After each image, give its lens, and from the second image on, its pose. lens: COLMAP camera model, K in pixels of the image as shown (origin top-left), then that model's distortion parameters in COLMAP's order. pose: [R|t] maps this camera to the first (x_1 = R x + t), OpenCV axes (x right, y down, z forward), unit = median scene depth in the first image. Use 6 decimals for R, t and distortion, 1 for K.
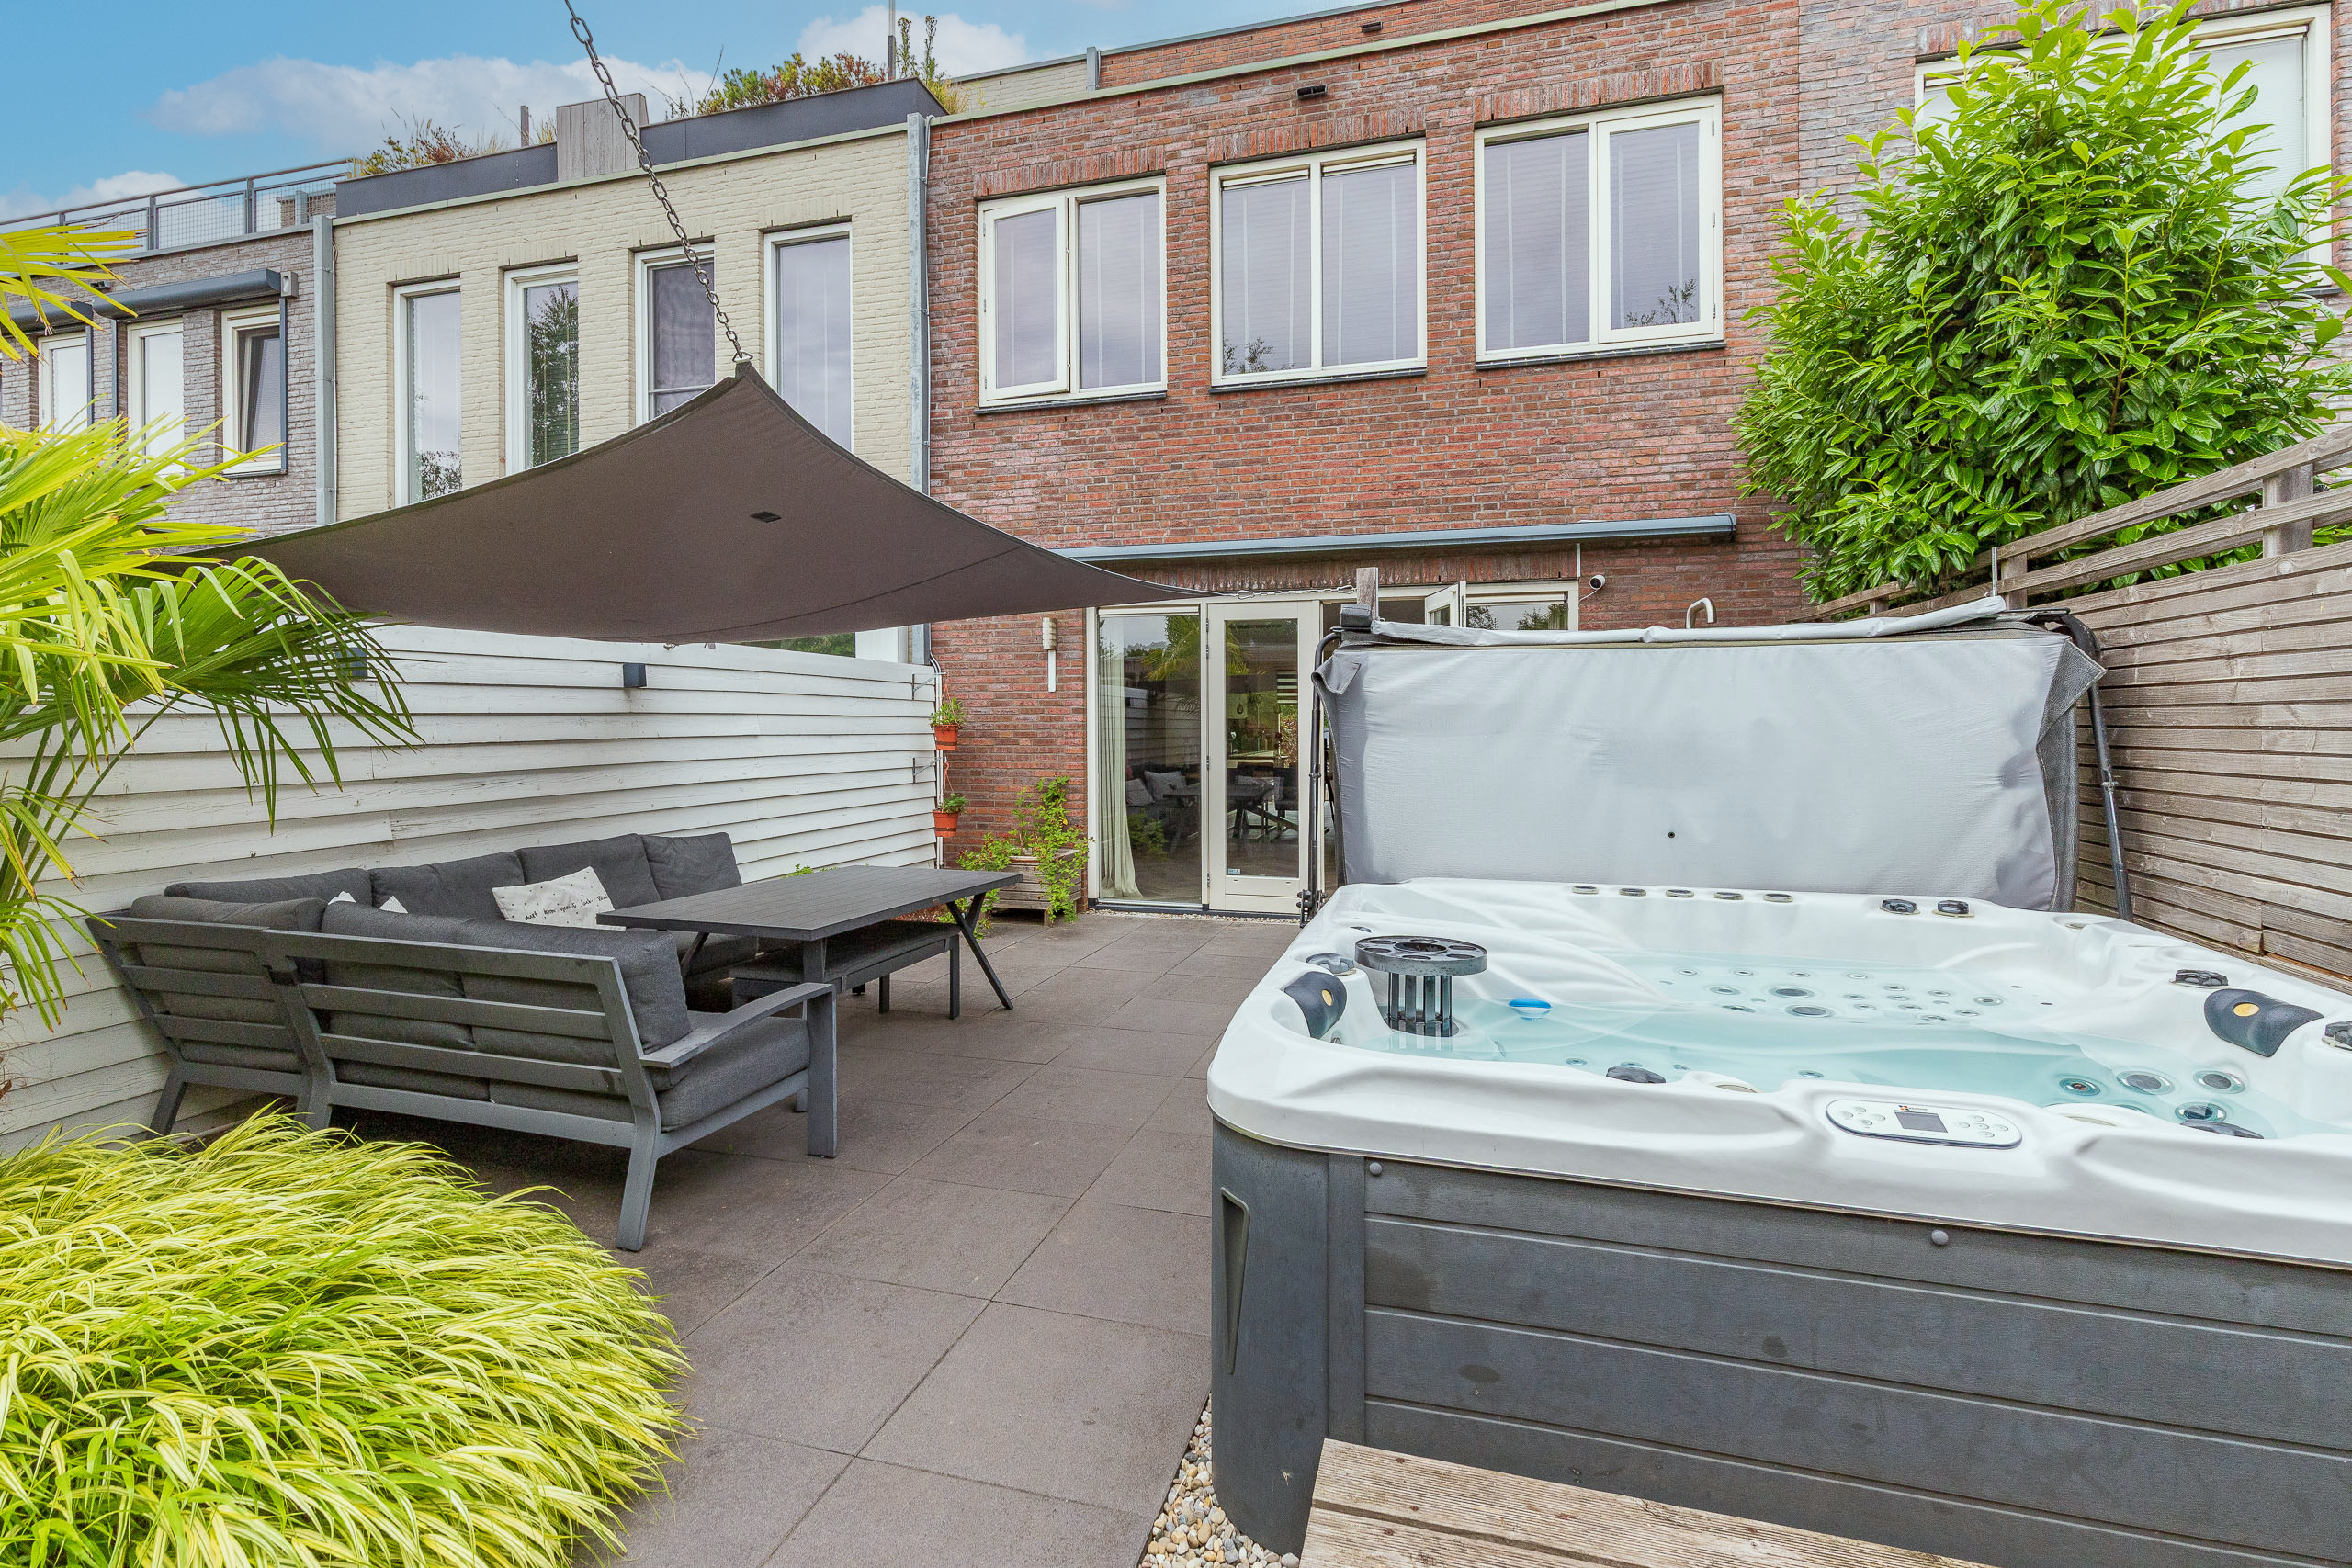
lens RADIAL K [[1102.6, 0, 1173.4], [0, 1102.6, 724.1], [0, 0, 1]] dist [0.011019, -0.001934]
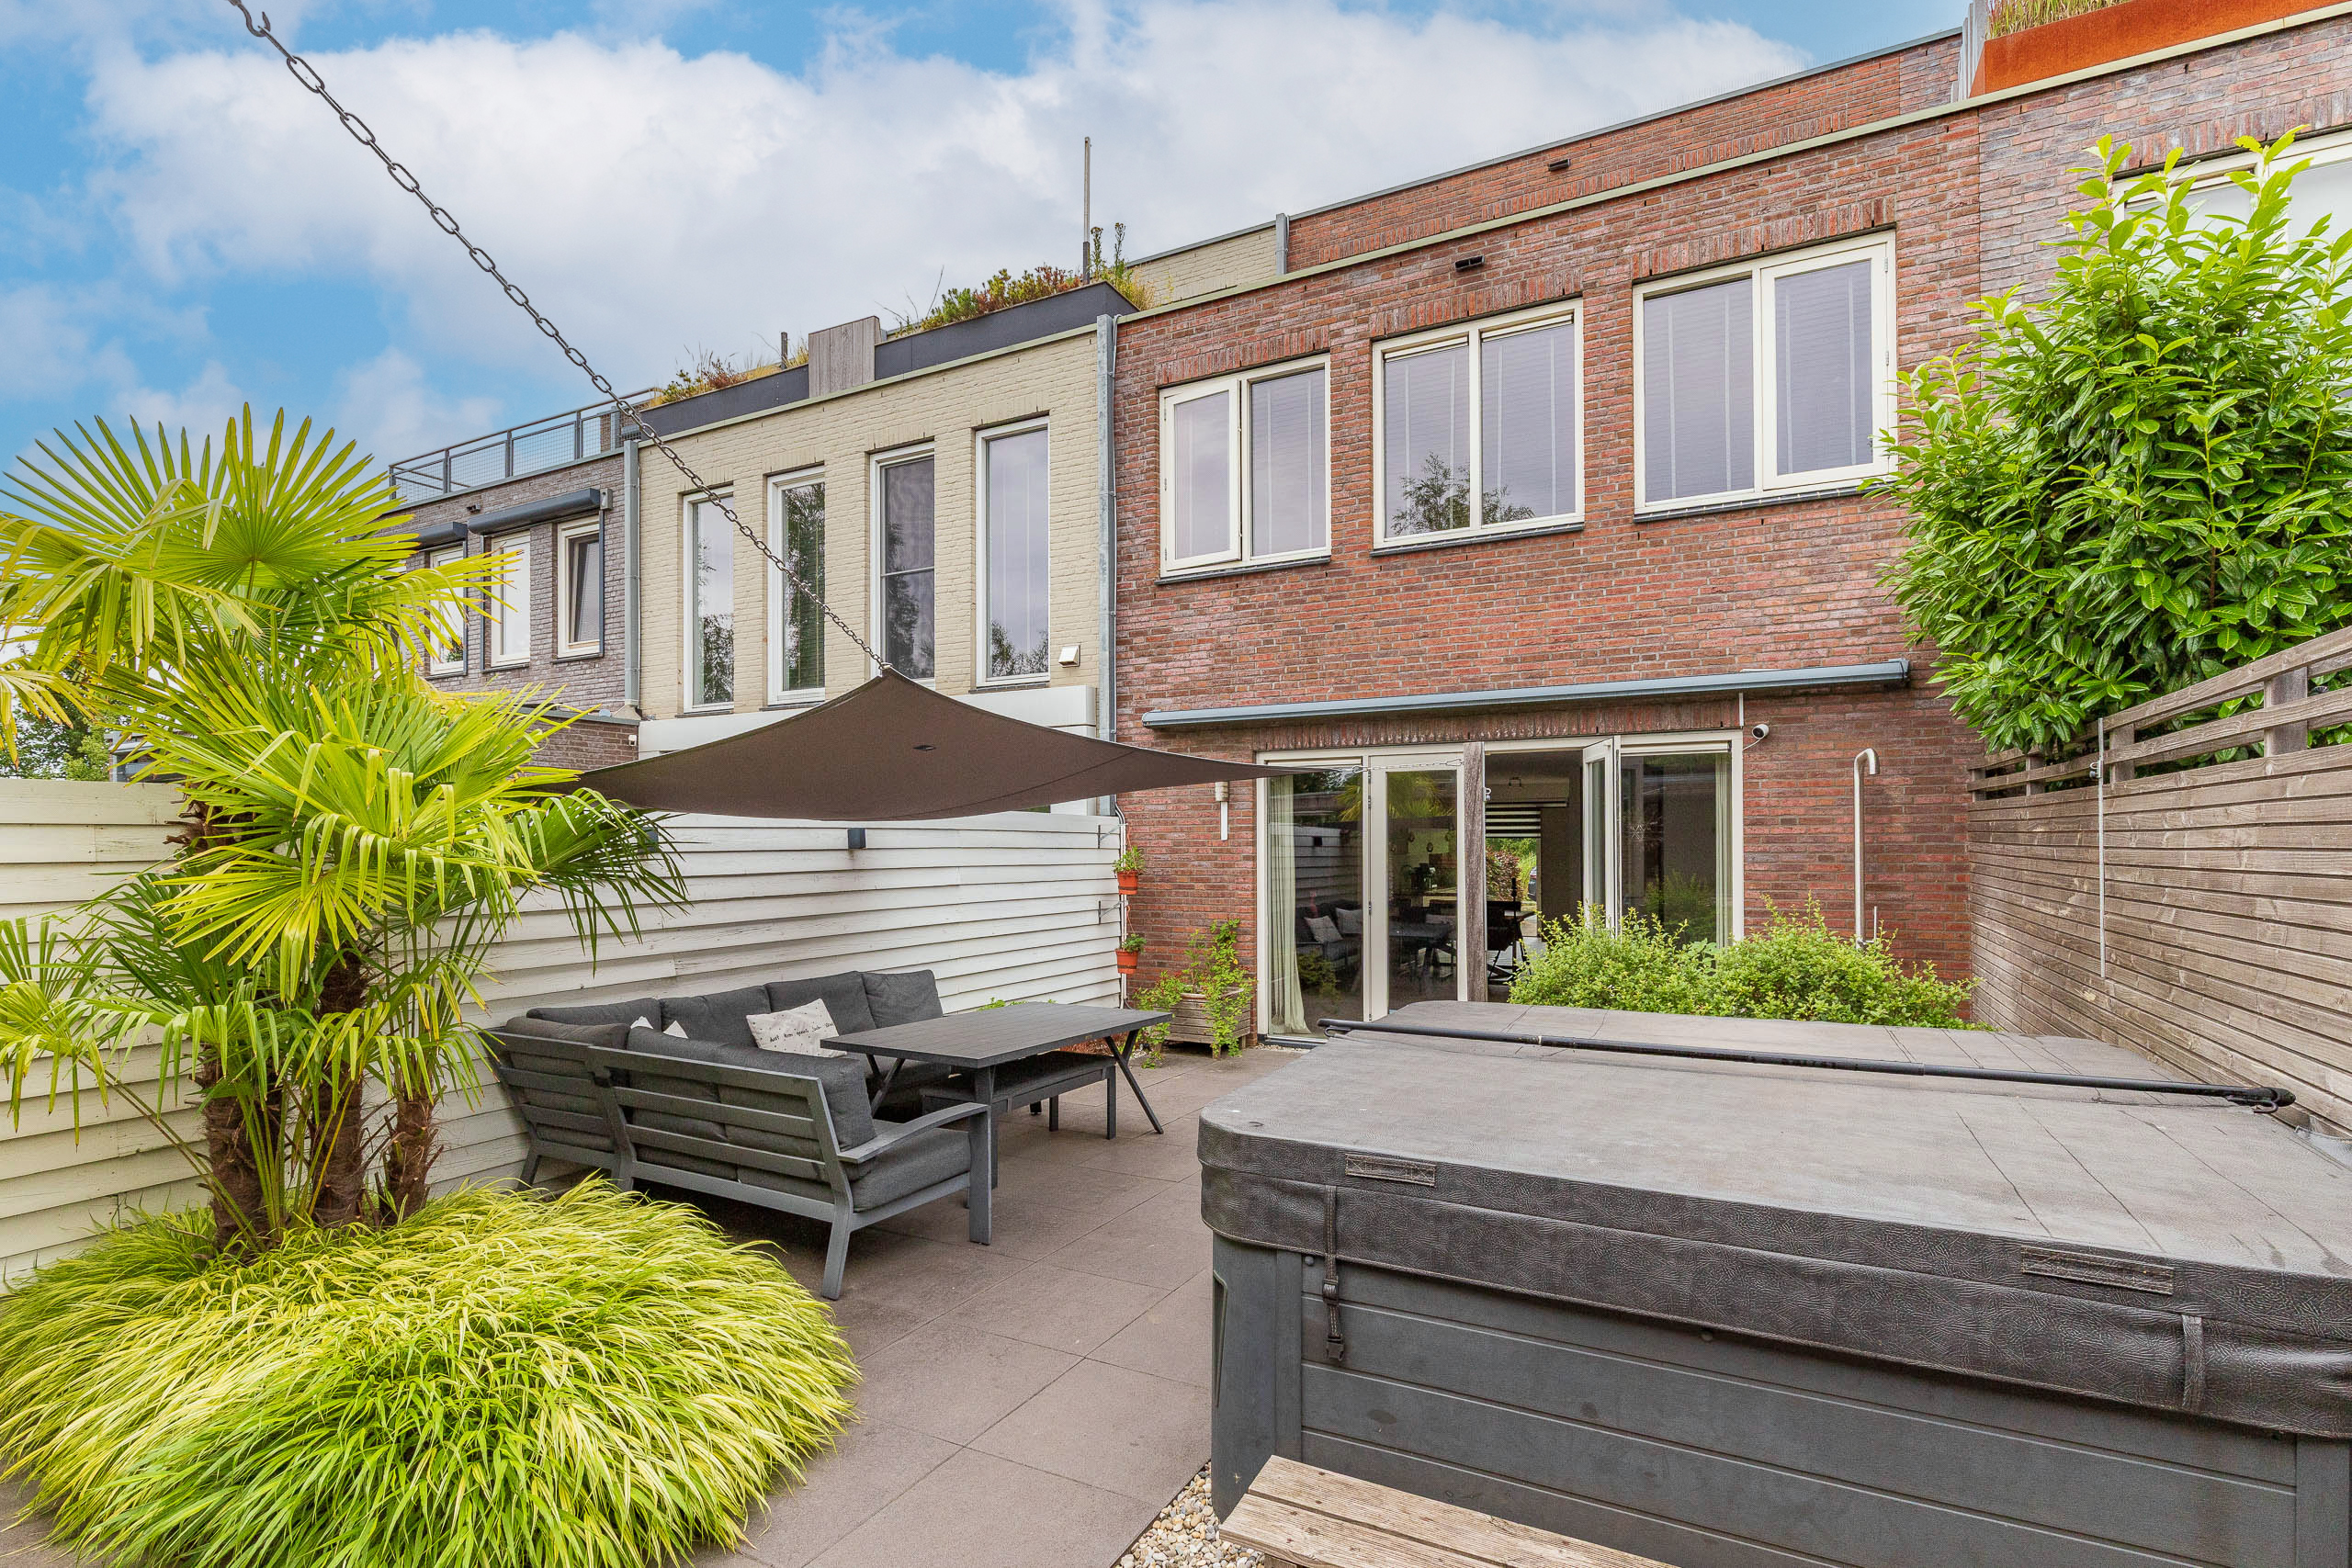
lens RADIAL K [[1117.9, 0, 1177.8], [0, 1117.9, 839.7], [0, 0, 1]] dist [0.000897, -0.000202]
pose [[0.980415, -0.002985, -0.196919, 0.066765], [0.001397, 0.999965, -0.008202, -0.023316], [0.196937, 0.007766, 0.980385, -0.086196]]
